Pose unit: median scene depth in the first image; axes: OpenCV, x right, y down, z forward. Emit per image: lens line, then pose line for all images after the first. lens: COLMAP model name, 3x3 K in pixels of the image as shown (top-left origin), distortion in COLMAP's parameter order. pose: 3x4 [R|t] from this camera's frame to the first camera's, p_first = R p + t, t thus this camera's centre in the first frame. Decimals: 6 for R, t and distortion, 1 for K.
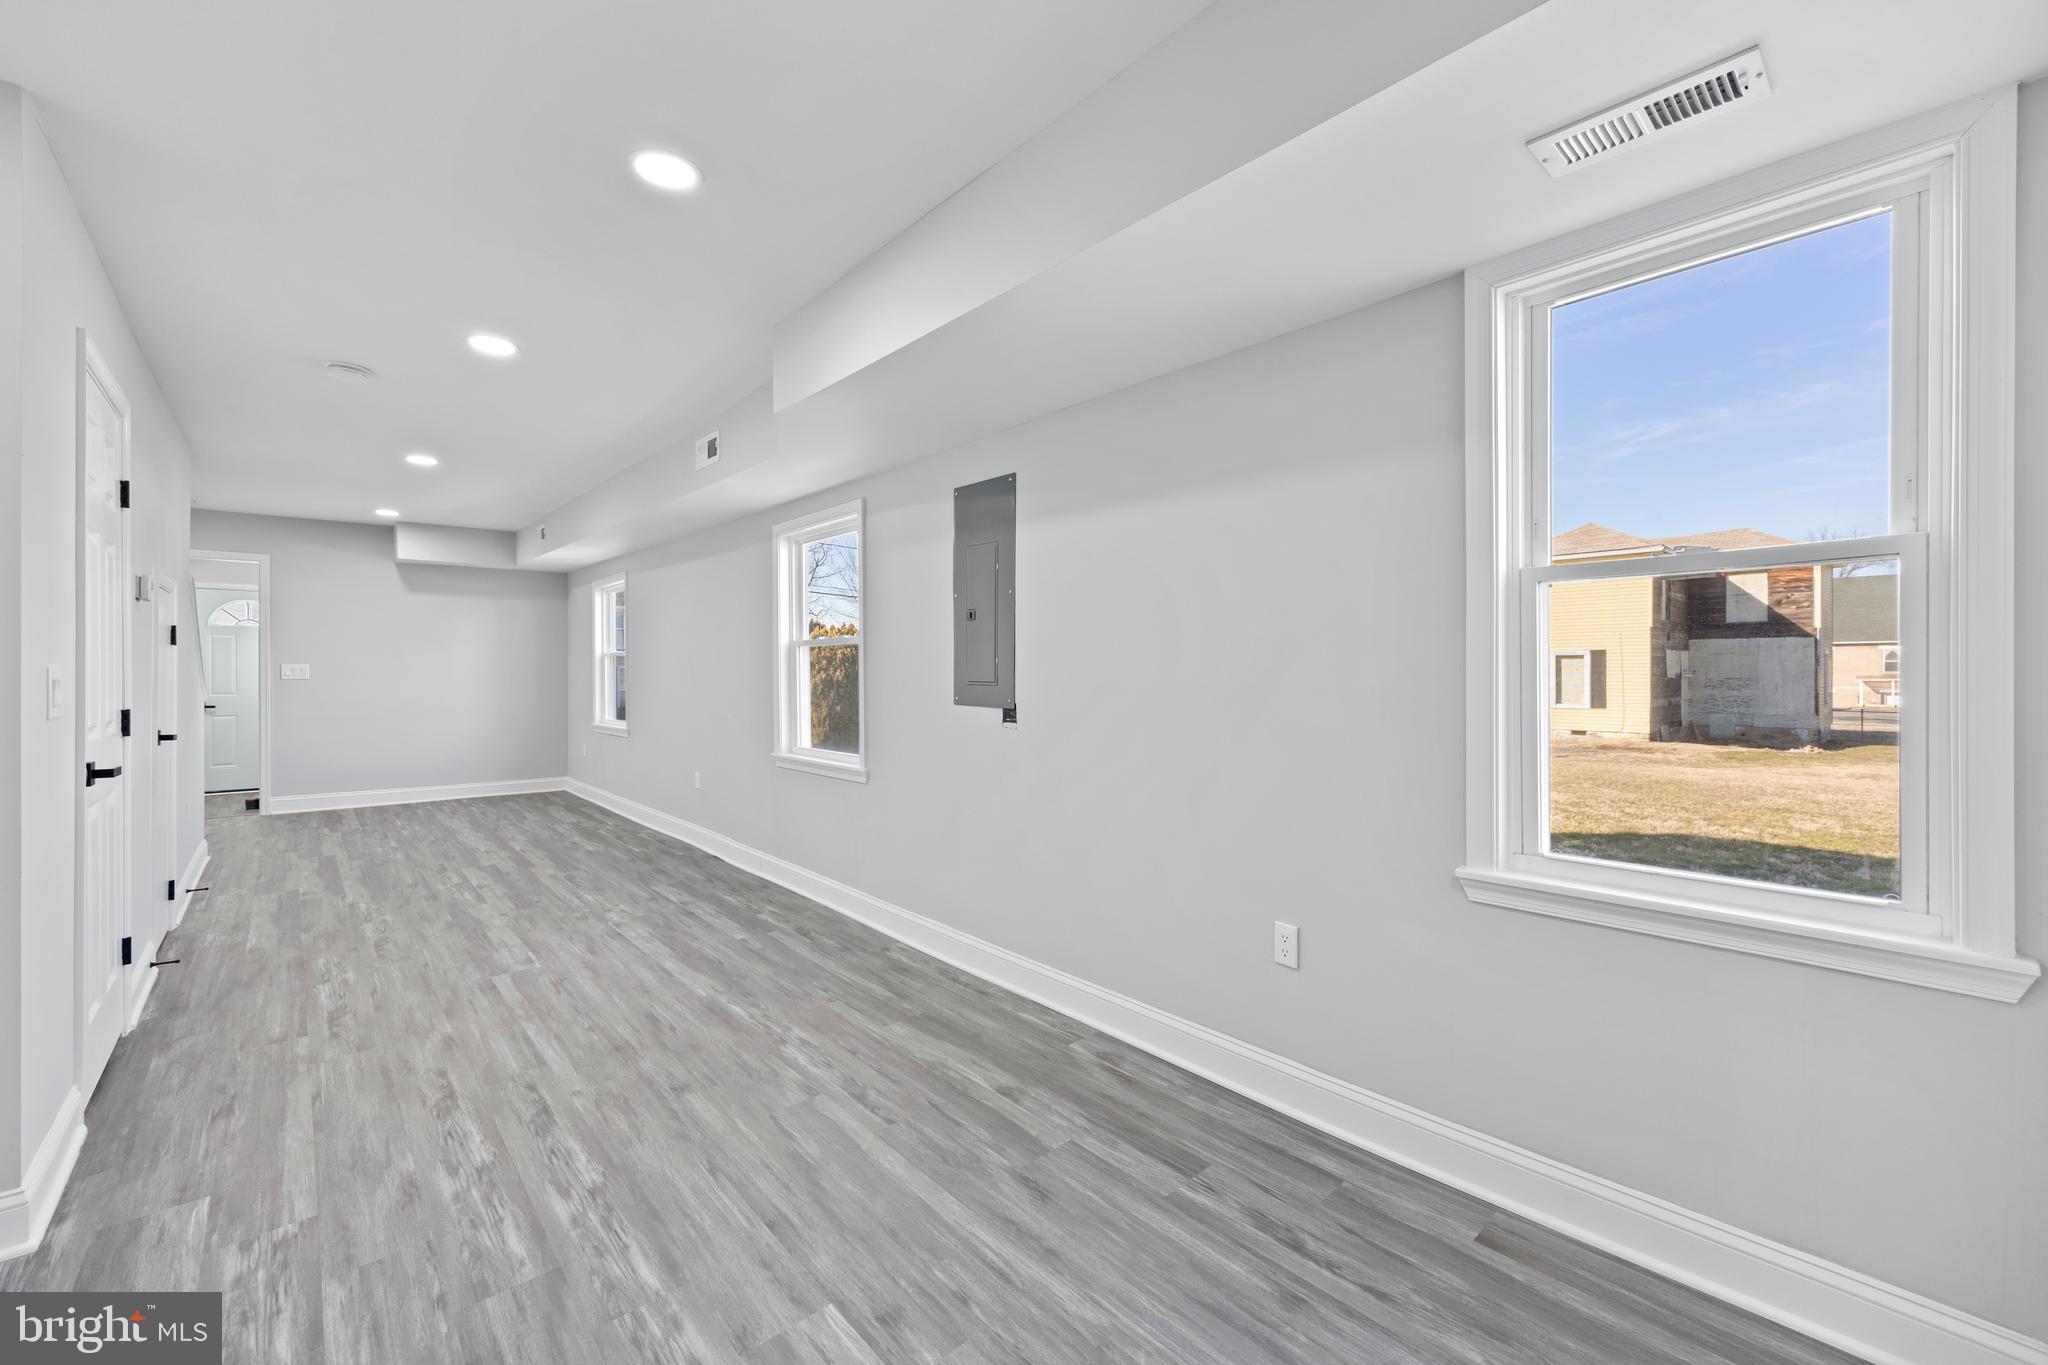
lens RADIAL K [[818.7, 0, 1034.8], [0, 818.7, 678.0], [0, 0, 1]] dist [0.002624, 0.000103]
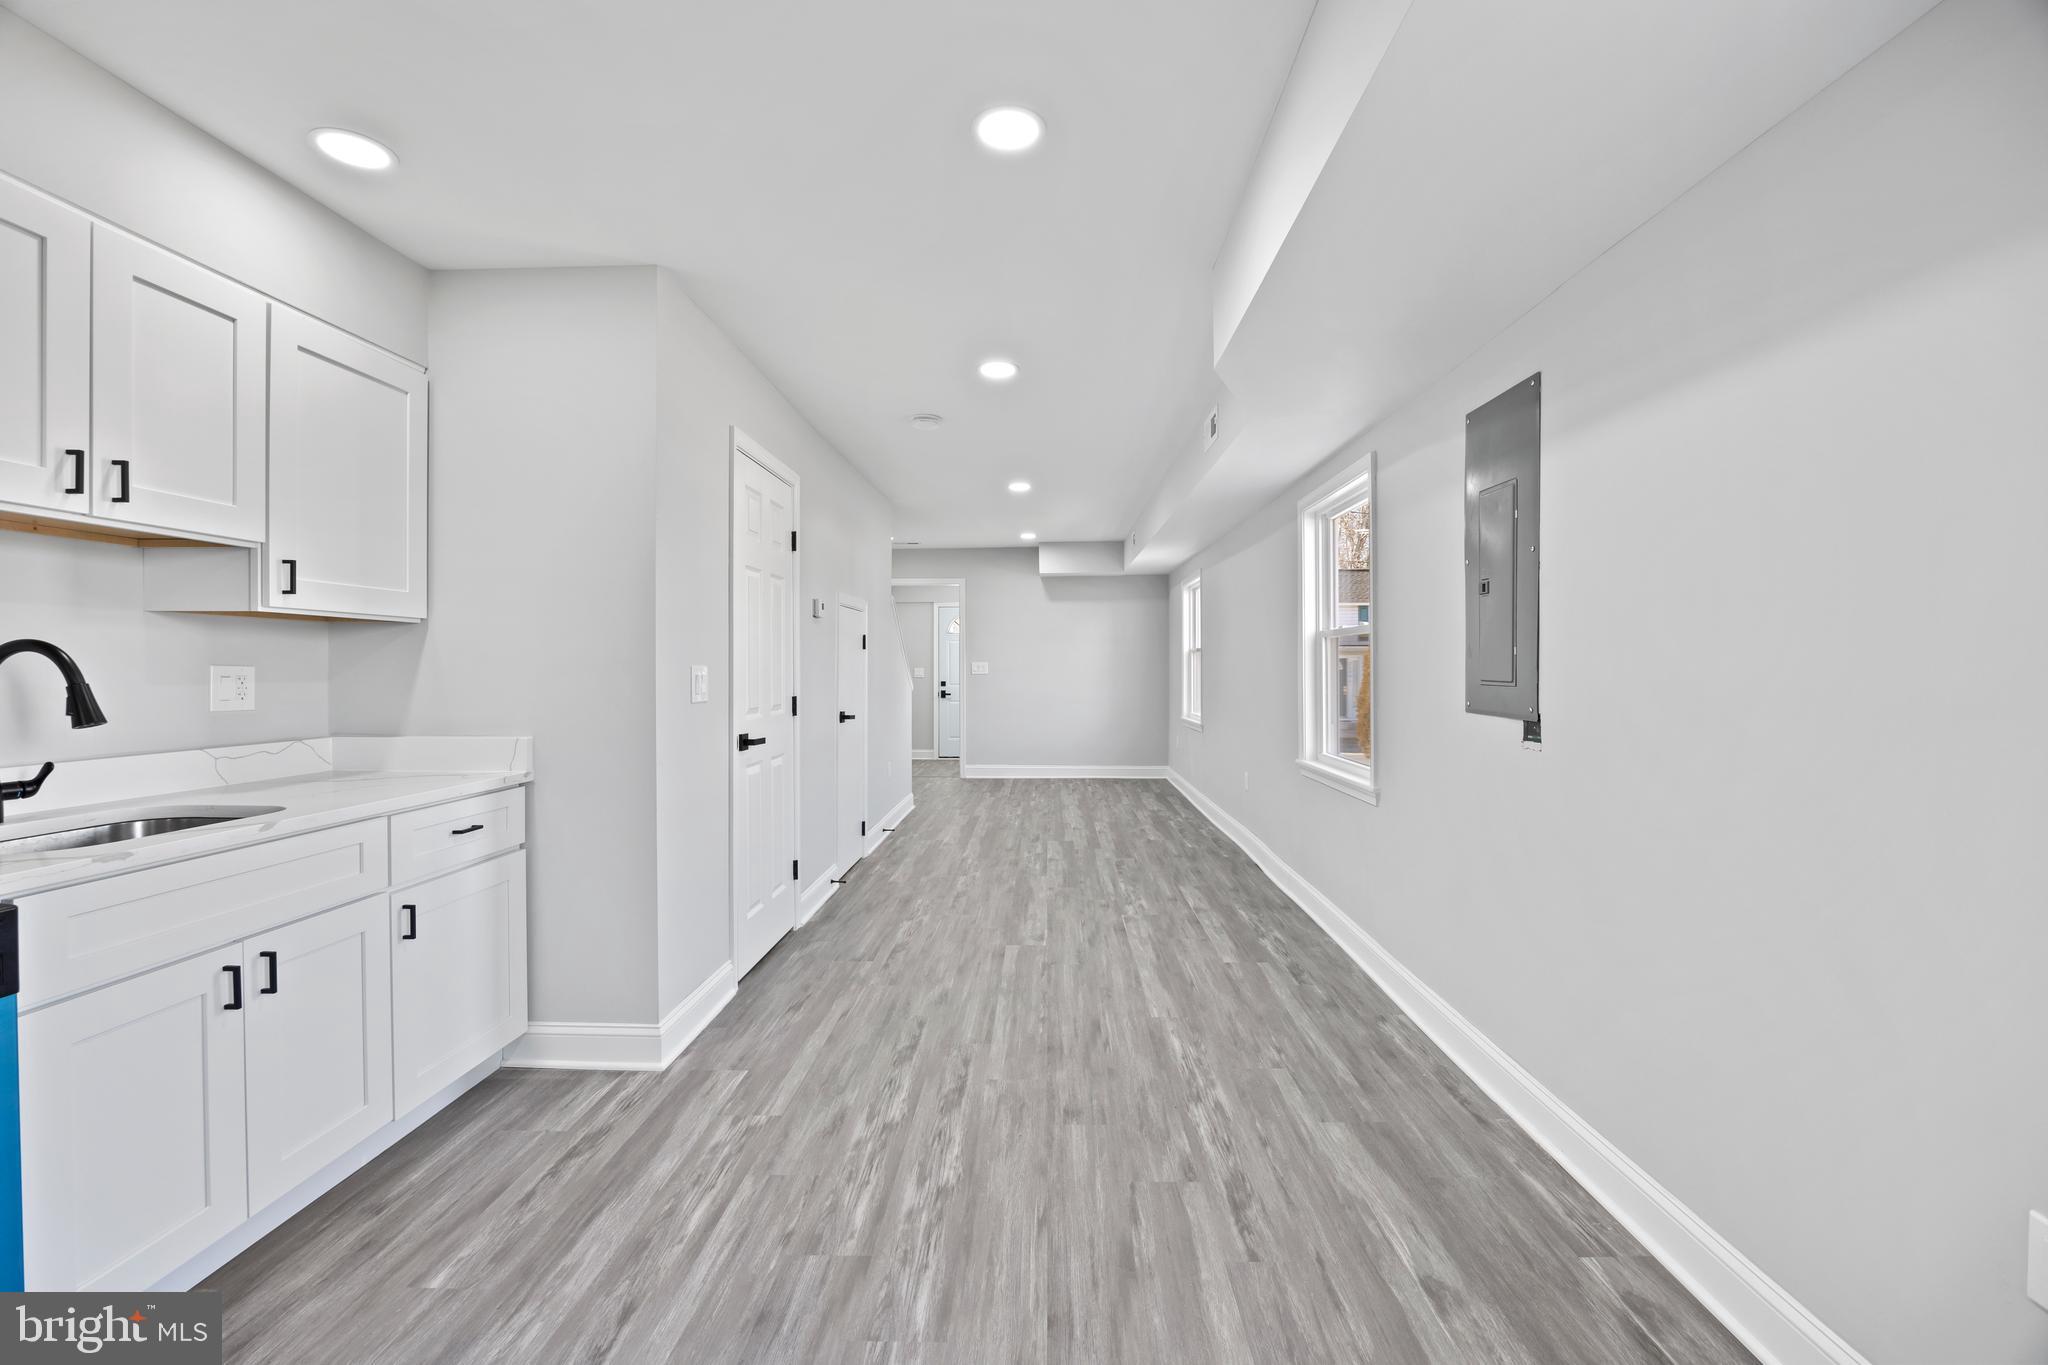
lens RADIAL K [[848.3, 0, 1032.3], [0, 848.3, 679.6], [0, 0, 1]] dist [-0.014399, 0.000872]
pose [[0.727200, 0.006822, -0.686391, 0.190760], [-0.001633, 0.999965, 0.008208, -0.002506], [0.686423, -0.004848, 0.727186, 0.265388]]
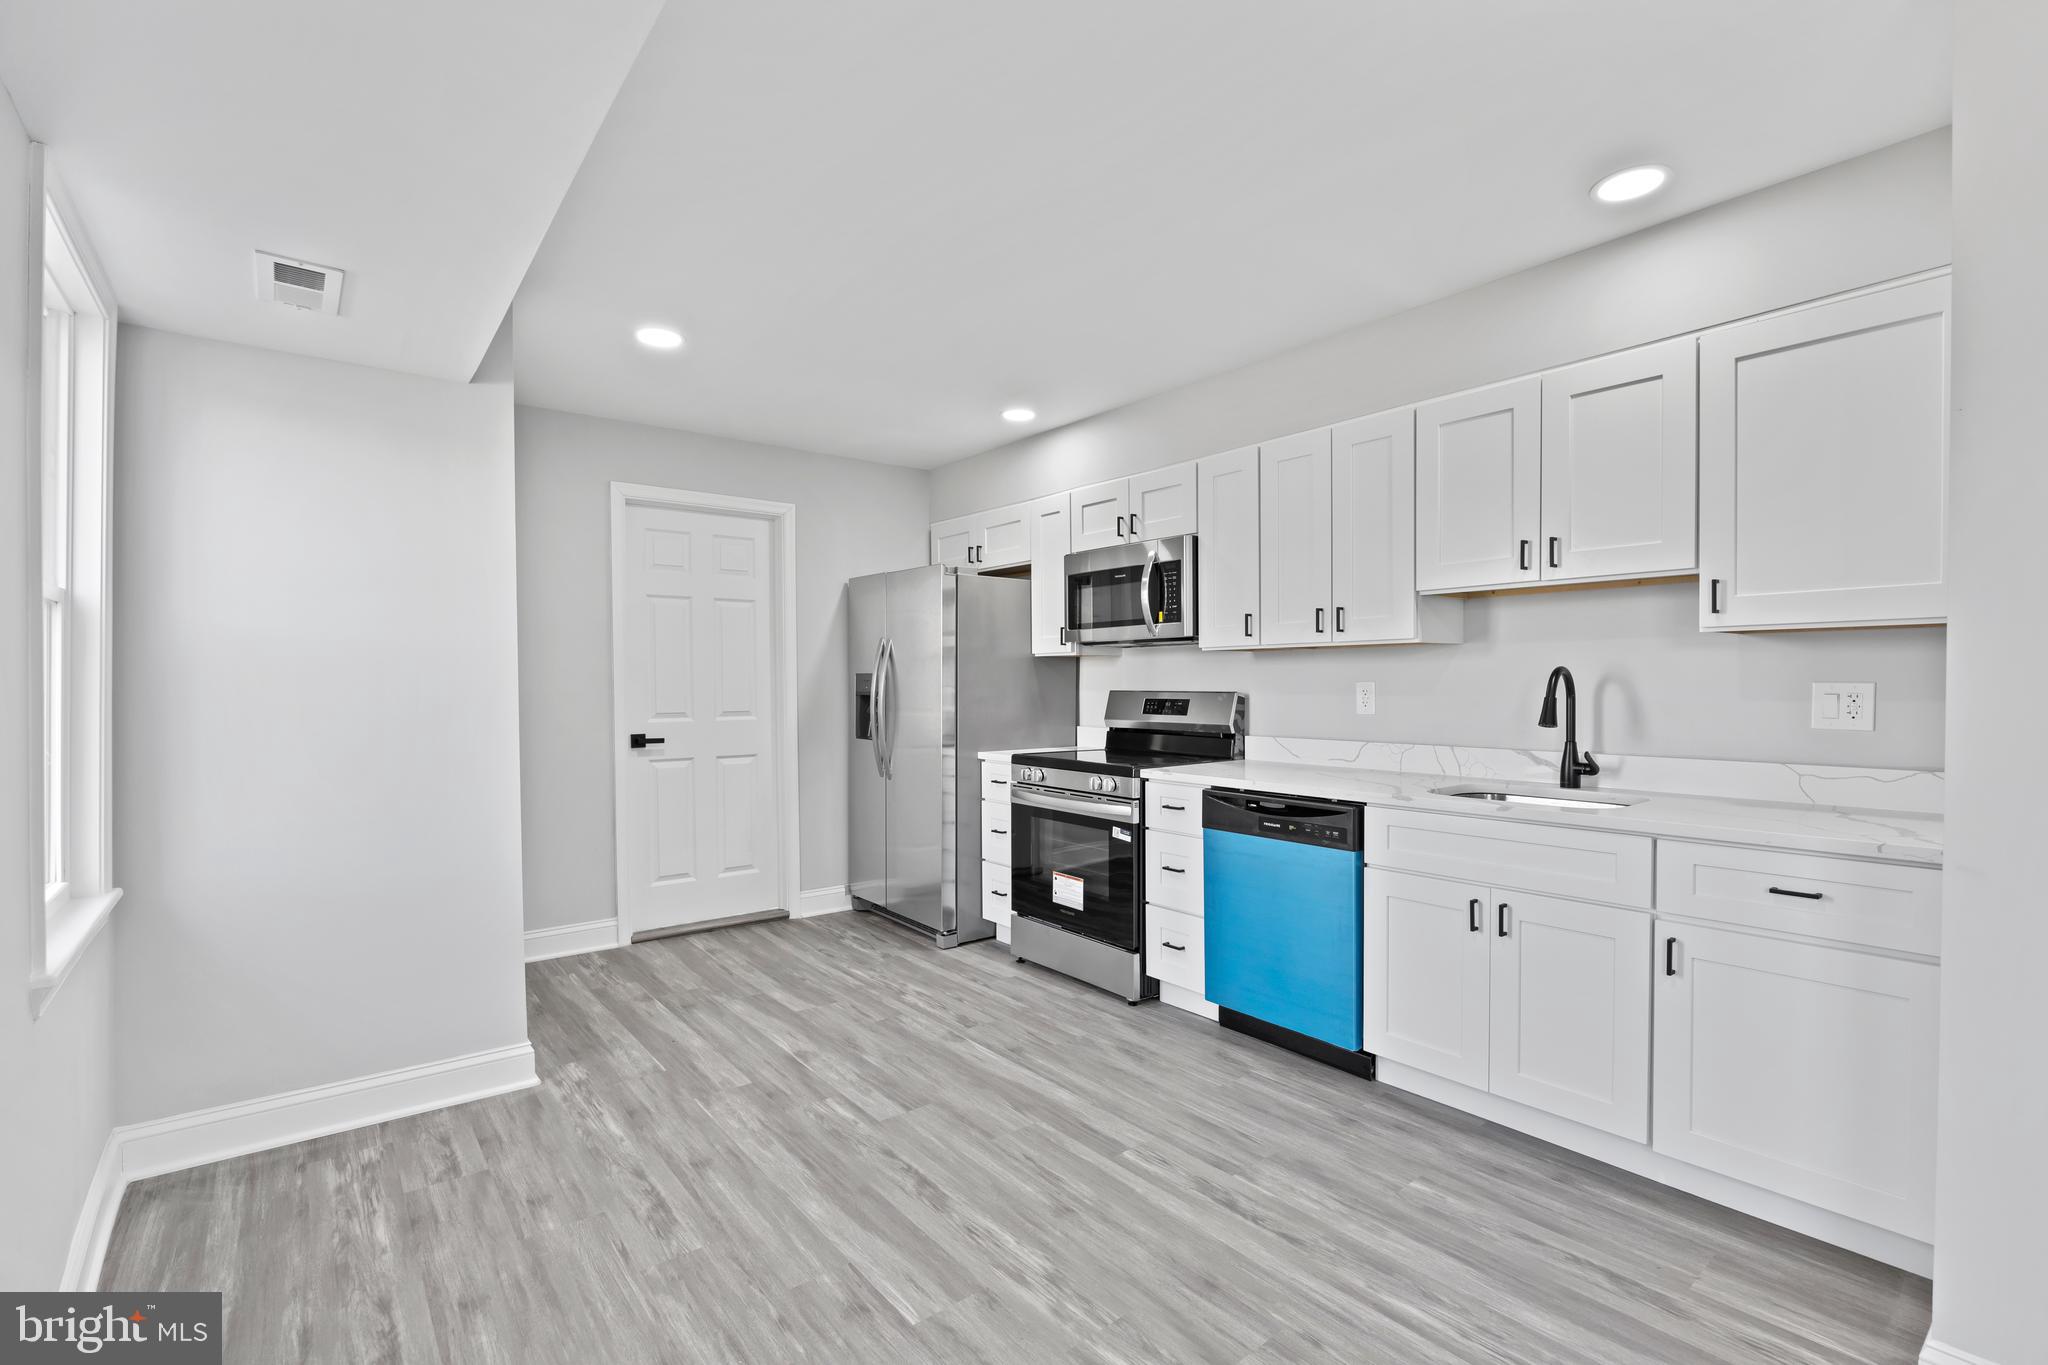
lens RADIAL K [[906.8, 0, 1026.6], [0, 906.8, 708.0], [0, 0, 1]] dist [-0.018337, 0.000239]
pose [[-0.998383, 0.000928, 0.056843, -0.293092], [0.002936, 0.999374, 0.035268, -0.017828], [-0.056775, 0.035378, -0.997760, 1.343906]]
